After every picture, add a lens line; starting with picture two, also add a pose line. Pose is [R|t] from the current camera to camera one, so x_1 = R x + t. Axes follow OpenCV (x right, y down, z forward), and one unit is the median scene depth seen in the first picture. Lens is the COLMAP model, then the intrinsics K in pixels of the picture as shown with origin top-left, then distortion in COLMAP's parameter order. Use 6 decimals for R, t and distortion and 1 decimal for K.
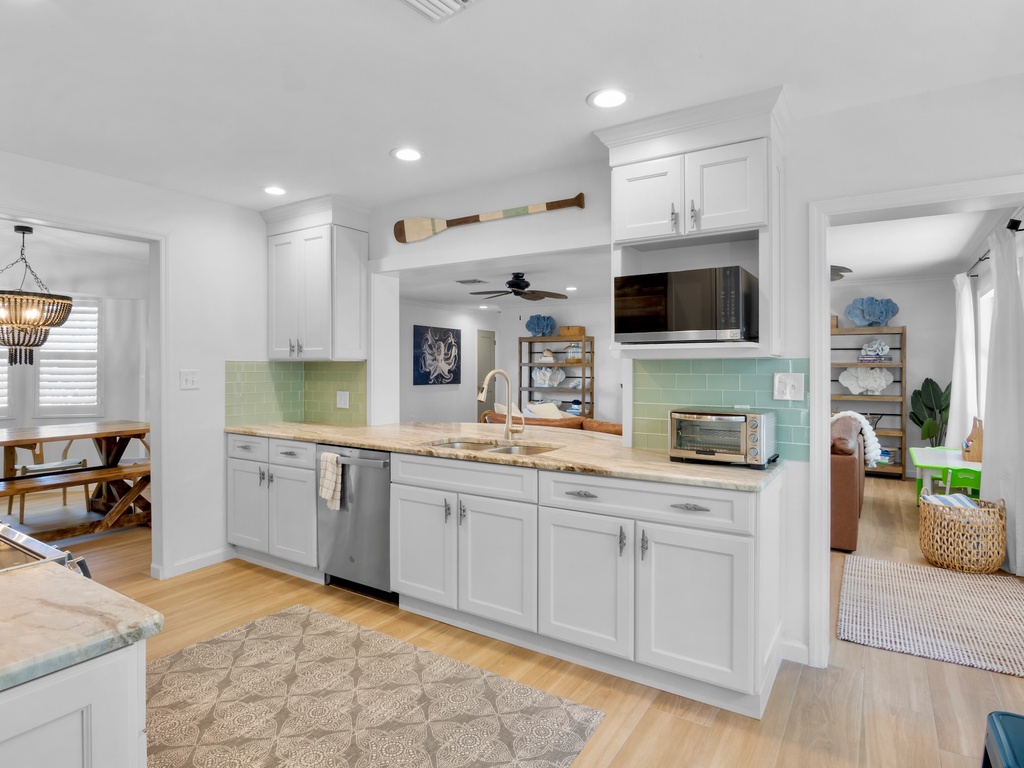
lens RADIAL K [[571.8, 0, 507.0], [0, 571.8, 379.5], [0, 0, 1]] dist [-0.027277, 0.001222]
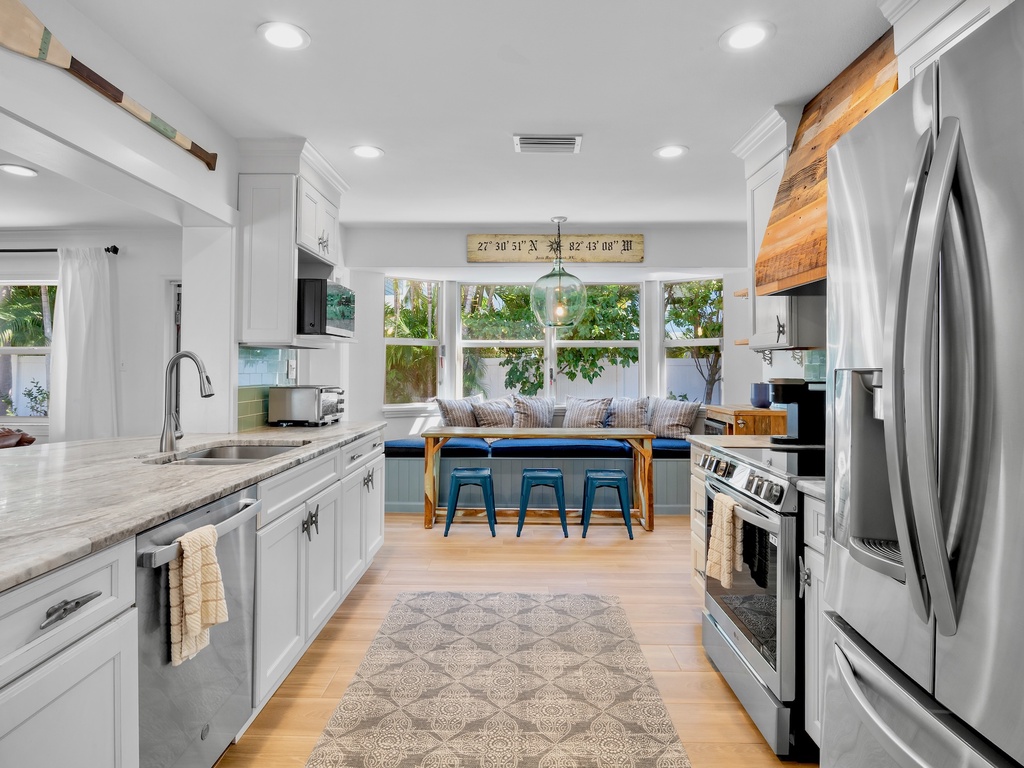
lens RADIAL K [[571.8, 0, 509.2], [0, 571.8, 374.5], [0, 0, 1]] dist [-0.027277, 0.001222]
pose [[-0.526262, -0.014755, 0.850195, -1.170806], [0.006869, 0.999743, 0.021603, -0.000320], [-0.850295, 0.017208, -0.526025, 1.468324]]
